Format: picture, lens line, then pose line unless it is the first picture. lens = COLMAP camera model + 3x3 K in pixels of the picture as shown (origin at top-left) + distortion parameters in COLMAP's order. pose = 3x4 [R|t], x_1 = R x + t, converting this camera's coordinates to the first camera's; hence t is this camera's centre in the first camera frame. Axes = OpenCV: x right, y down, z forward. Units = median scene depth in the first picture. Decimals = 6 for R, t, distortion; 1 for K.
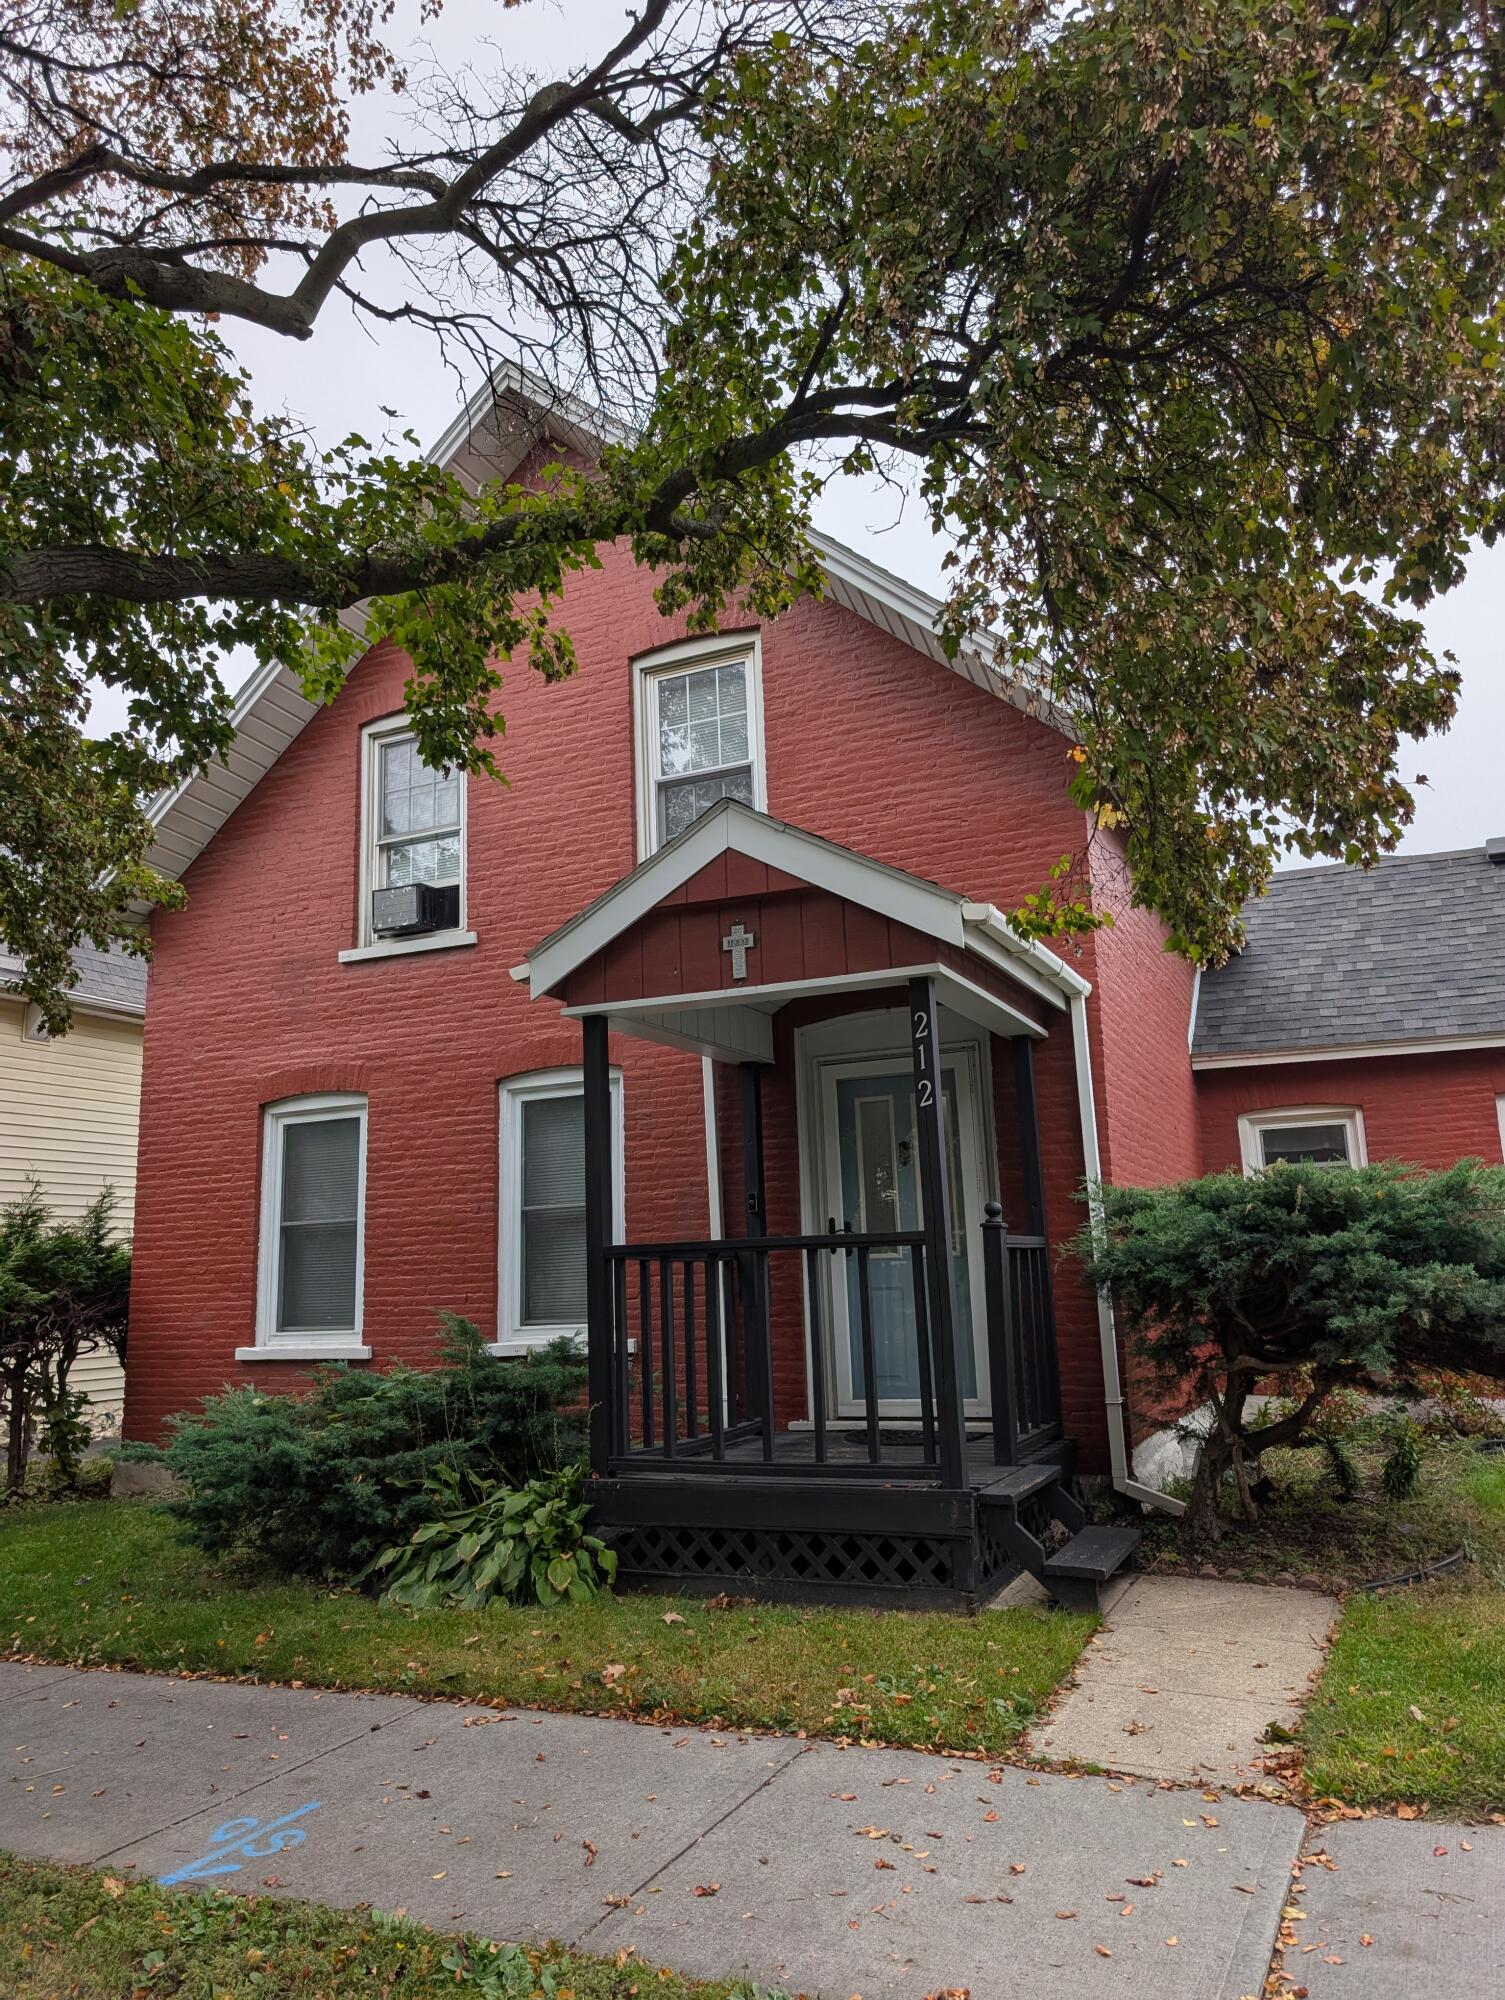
lens RADIAL K [[1473.7, 0, 736.7], [0, 1473.7, 993.8], [0, 0, 1]] dist [0.035373, -0.022141]
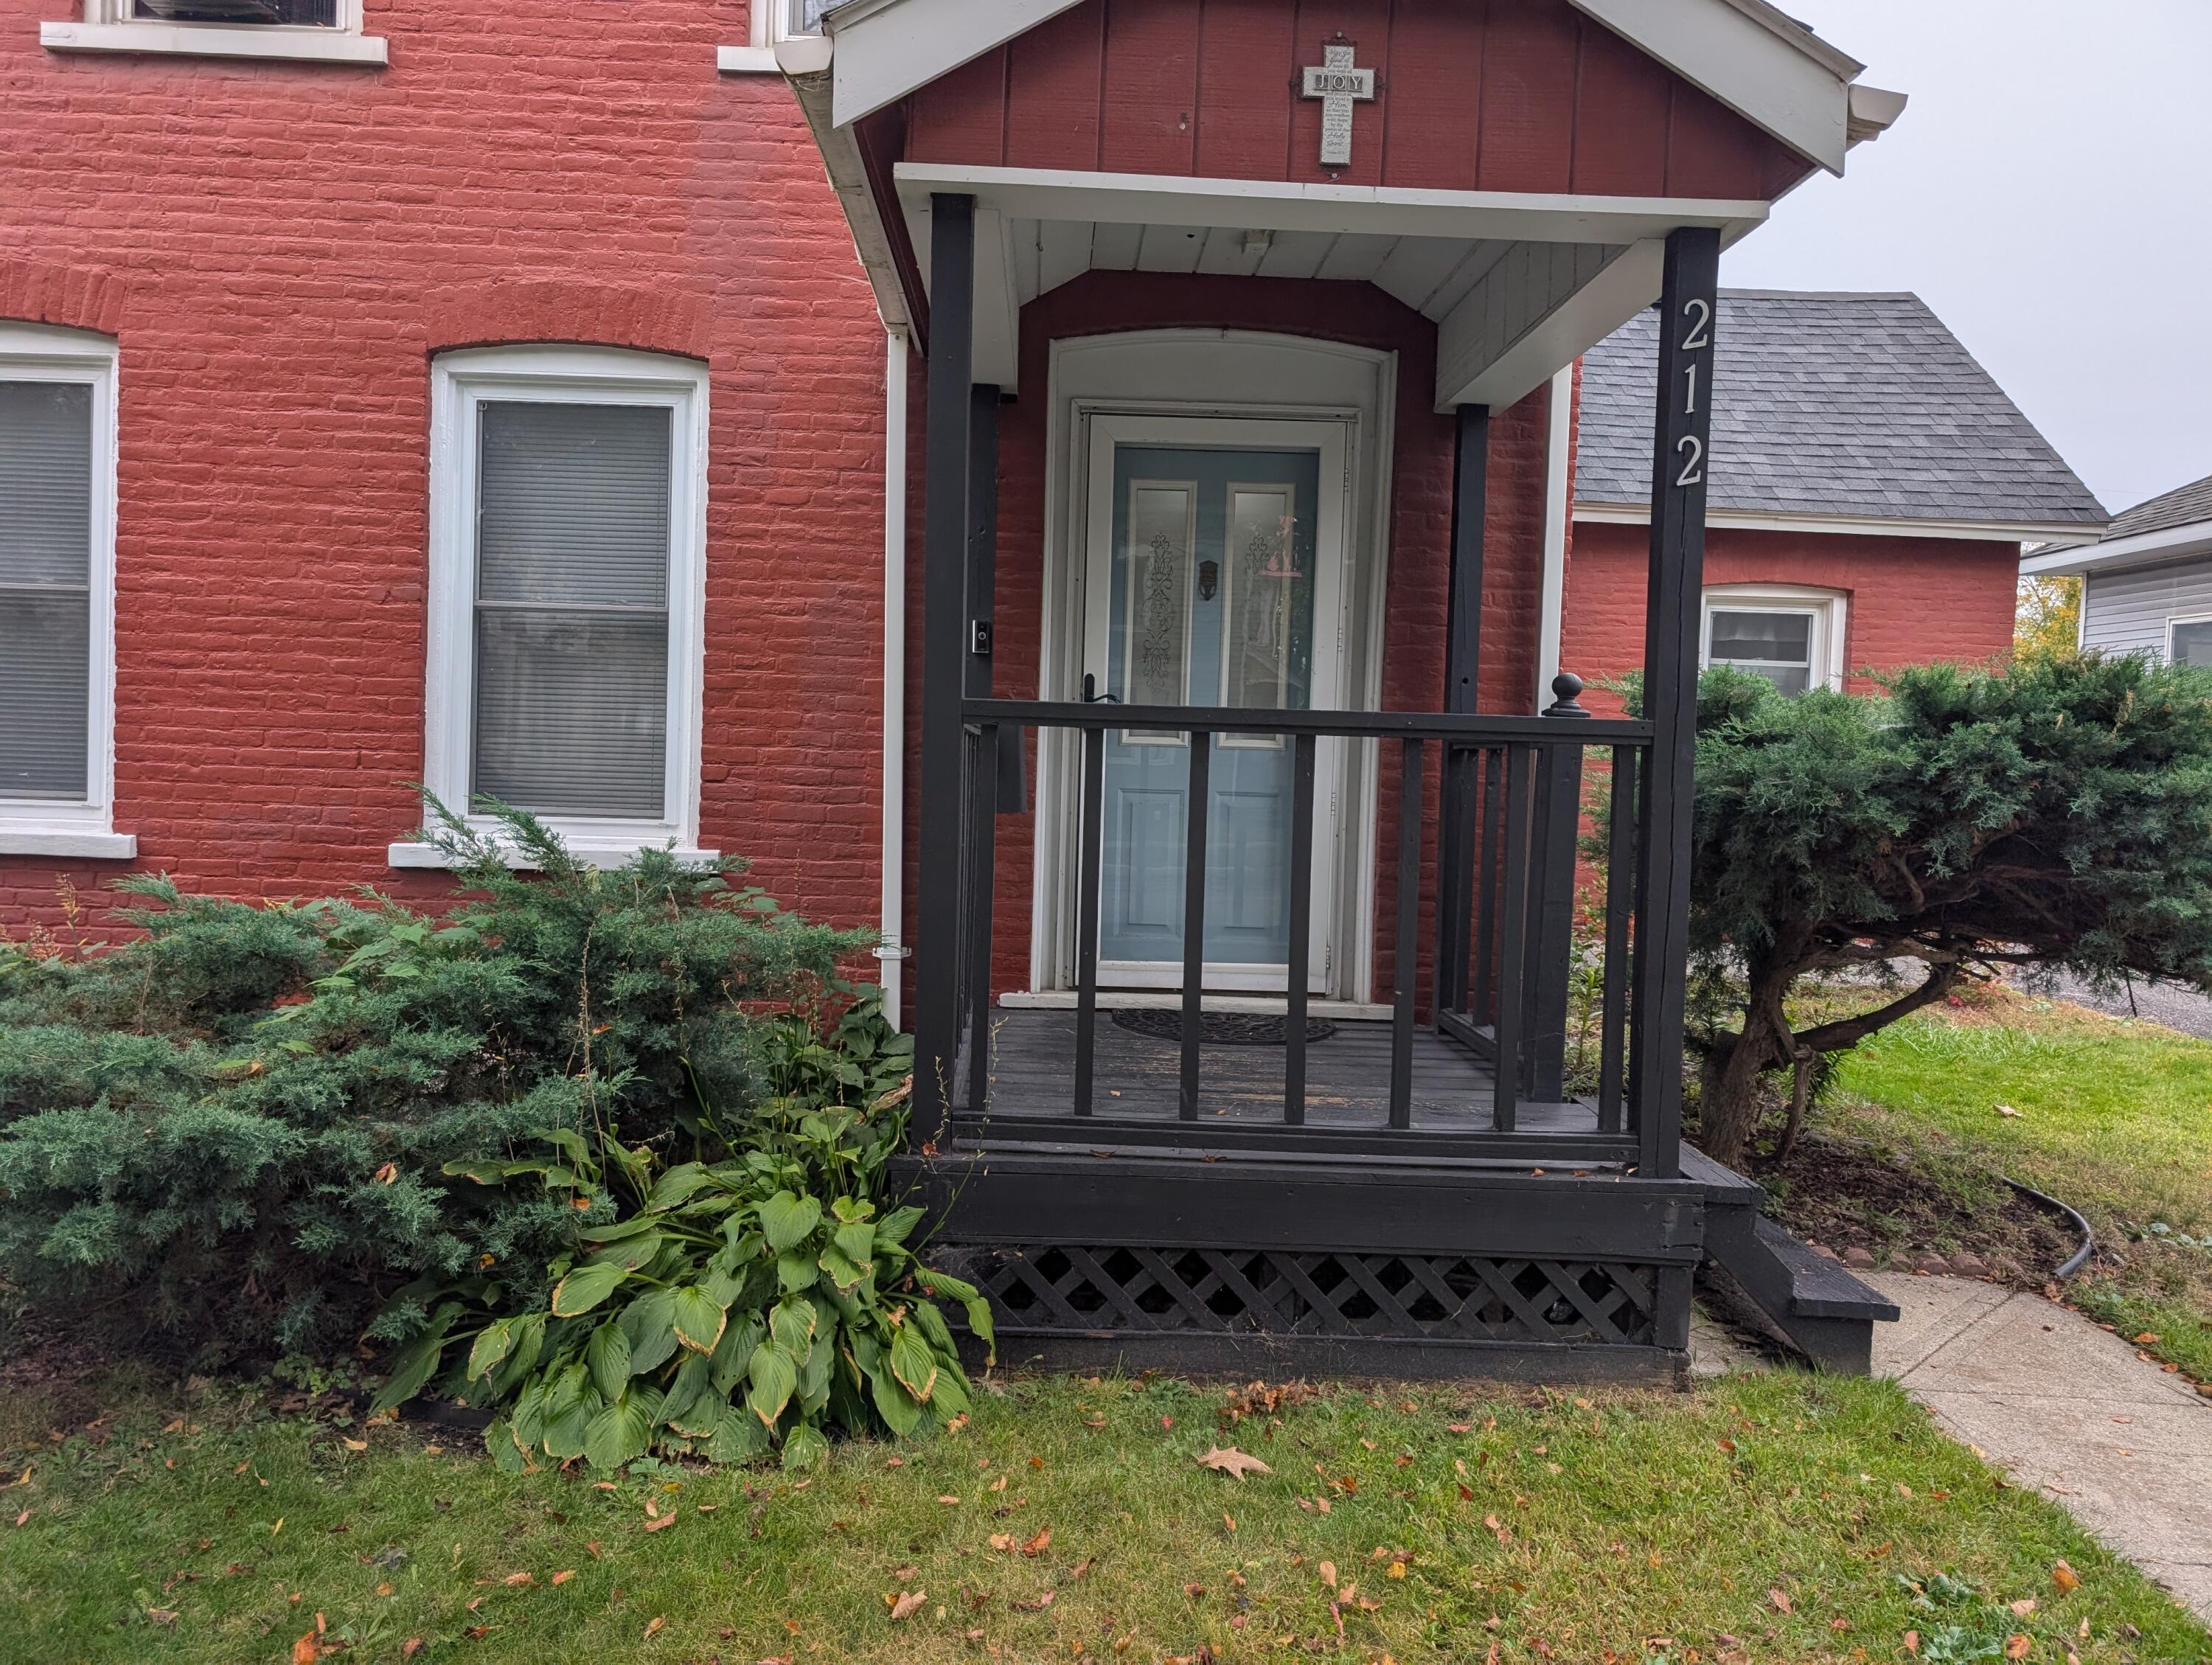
lens RADIAL K [[1633.3, 0, 1118.0], [0, 1633.3, 827.0], [0, 0, 1]] dist [0.029770, -0.030730]
pose [[0.895696, 0.042273, 0.442653, -0.217161], [-0.146926, 0.967695, 0.204887, 0.074661], [-0.419692, -0.248553, 0.872972, 0.394555]]
